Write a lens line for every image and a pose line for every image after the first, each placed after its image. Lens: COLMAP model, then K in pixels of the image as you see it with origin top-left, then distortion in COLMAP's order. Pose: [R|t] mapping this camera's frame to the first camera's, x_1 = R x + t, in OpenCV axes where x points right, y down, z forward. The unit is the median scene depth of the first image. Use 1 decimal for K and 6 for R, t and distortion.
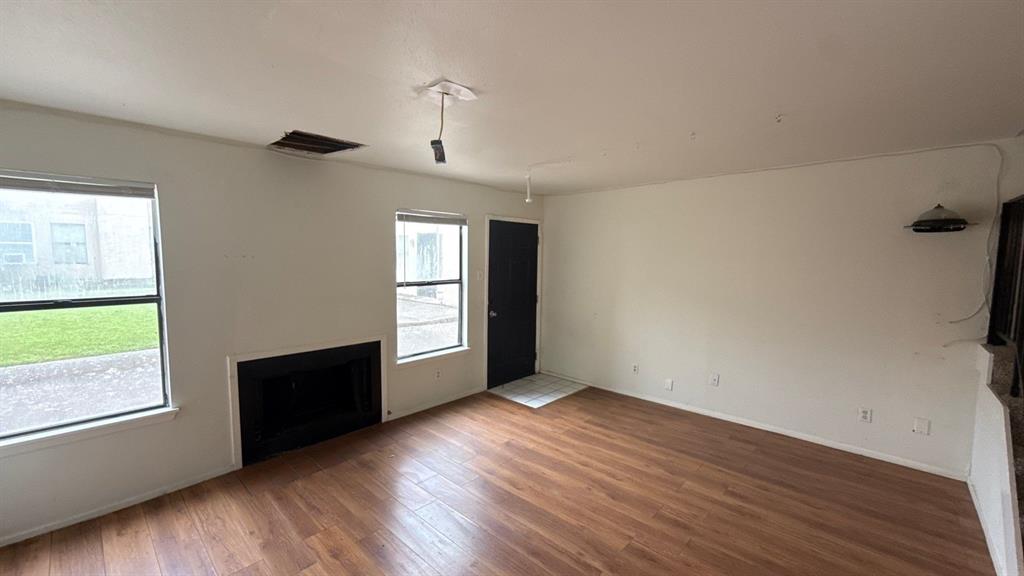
lens RADIAL K [[406.6, 0, 512.0], [0, 406.6, 288.0], [0, 0, 1]] dist [0.000619, 0.000038]
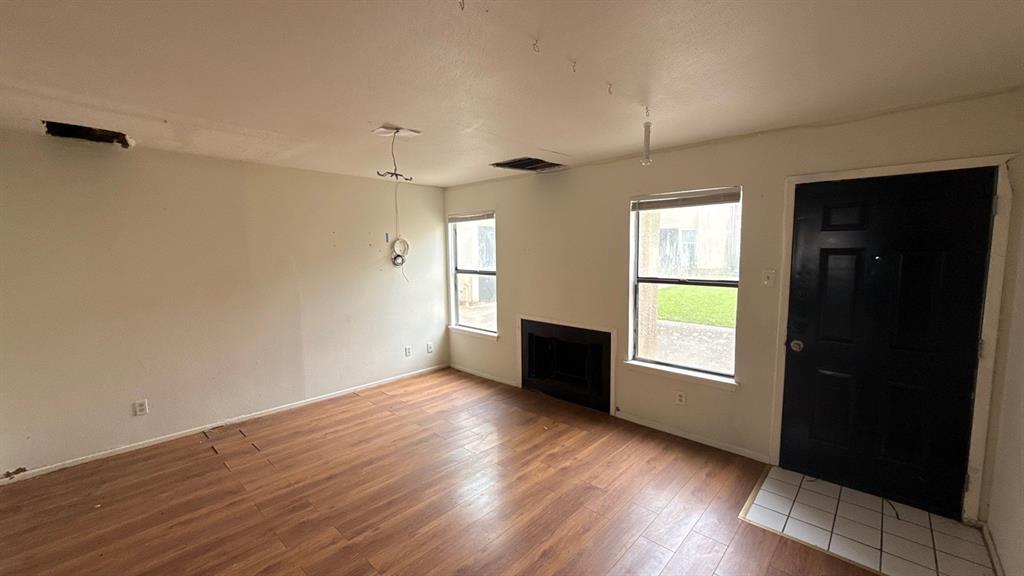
lens RADIAL K [[406.6, 0, 512.0], [0, 406.6, 288.0], [0, 0, 1]] dist [0.000619, 0.000038]
pose [[0.003661, 0.087496, -0.996158, 0.648268], [-0.073826, 0.993470, 0.086989, -0.048788], [0.997264, 0.073224, 0.010097, 0.718438]]
